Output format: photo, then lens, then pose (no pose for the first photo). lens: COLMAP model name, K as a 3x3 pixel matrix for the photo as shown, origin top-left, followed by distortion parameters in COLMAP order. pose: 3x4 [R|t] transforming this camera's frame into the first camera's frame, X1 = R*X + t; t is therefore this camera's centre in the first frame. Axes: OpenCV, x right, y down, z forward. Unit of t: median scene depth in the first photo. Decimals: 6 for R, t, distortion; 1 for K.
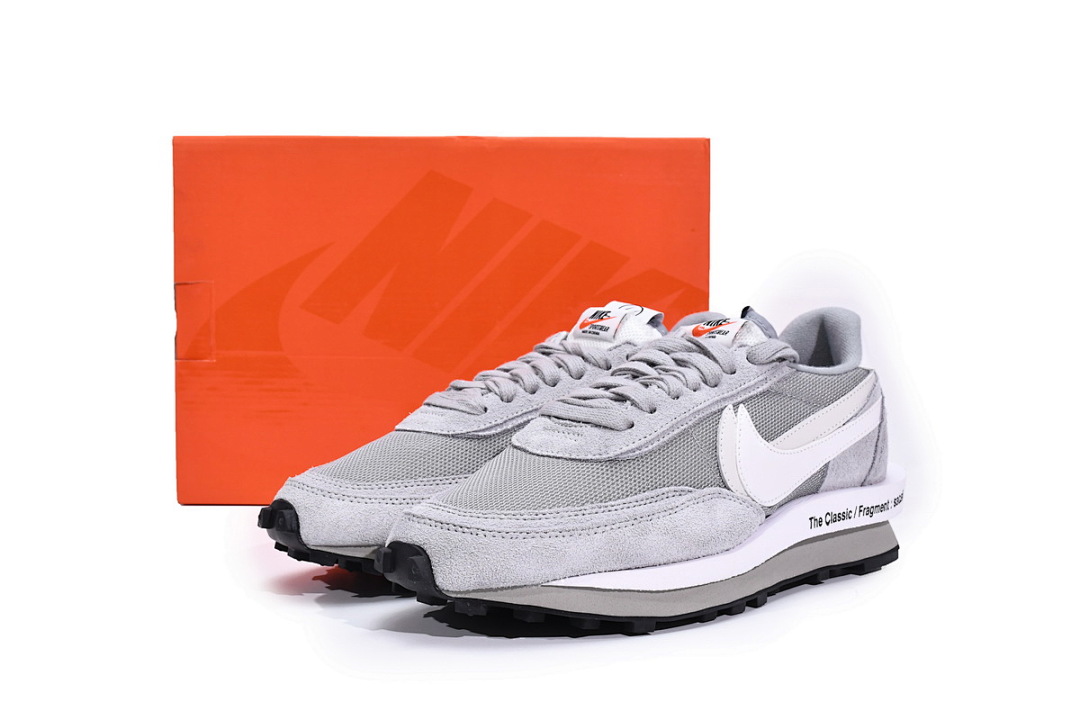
lens RADIAL K [[1212.8, 0, 540.0], [0, 1212.8, 360.0], [0, 0, 1]] dist [-0.002179, -0.006165]
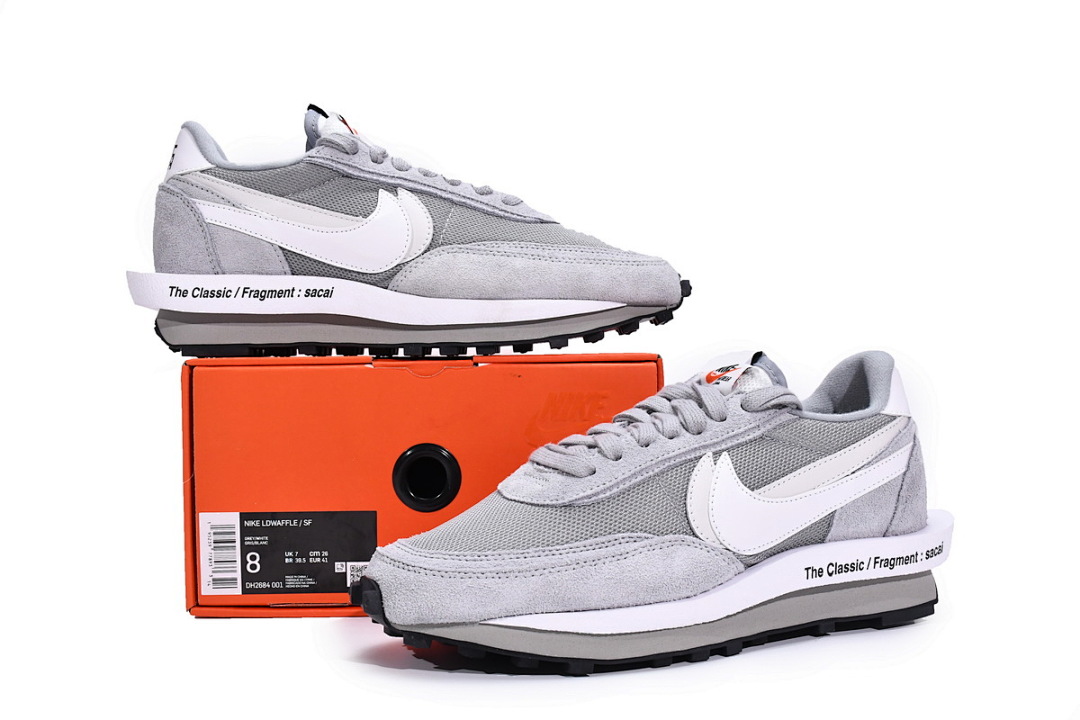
lens RADIAL K [[1212.8, 0, 540.0], [0, 1212.8, 360.0], [0, 0, 1]] dist [-0.002179, -0.006165]
pose [[0.962072, -0.009022, -0.272647, 0.306015], [0.002828, 0.999729, -0.023105, -0.017403], [0.272781, 0.021458, 0.961837, -0.008525]]
